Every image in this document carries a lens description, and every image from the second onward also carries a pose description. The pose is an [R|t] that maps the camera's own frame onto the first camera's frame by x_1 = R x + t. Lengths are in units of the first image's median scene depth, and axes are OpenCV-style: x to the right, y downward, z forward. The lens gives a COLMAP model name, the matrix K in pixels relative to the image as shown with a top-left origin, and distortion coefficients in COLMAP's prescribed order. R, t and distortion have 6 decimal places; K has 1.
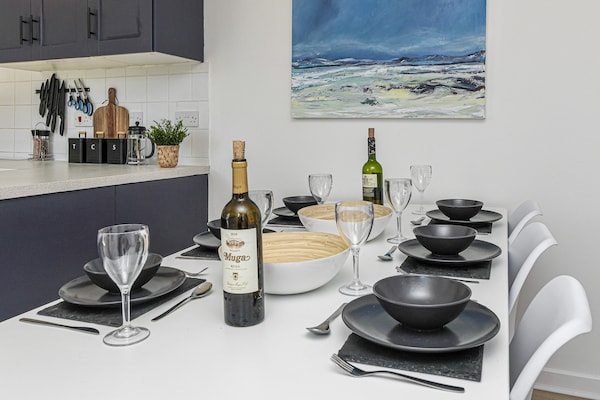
lens RADIAL K [[483.9, 0, 287.3], [0, 483.9, 141.6], [0, 0, 1]] dist [0.006132, 0.000841]
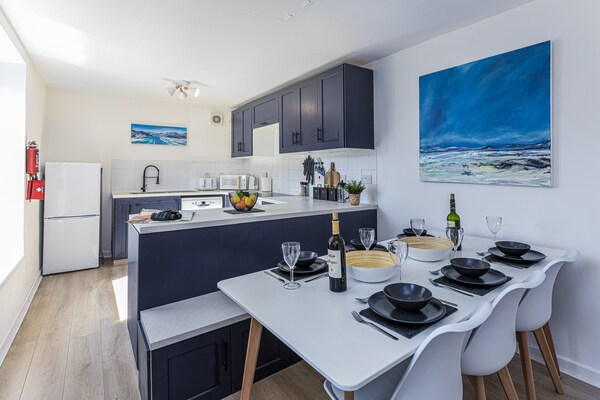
lens RADIAL K [[291.0, 0, 303.3], [0, 291.0, 169.4], [0, 0, 1]] dist [0.006443, 0.000067]
pose [[0.851648, -0.008609, -0.524043, 0.207550], [-0.001258, 0.999829, -0.018470, -0.073512], [0.524113, 0.016390, 0.851491, -0.115103]]
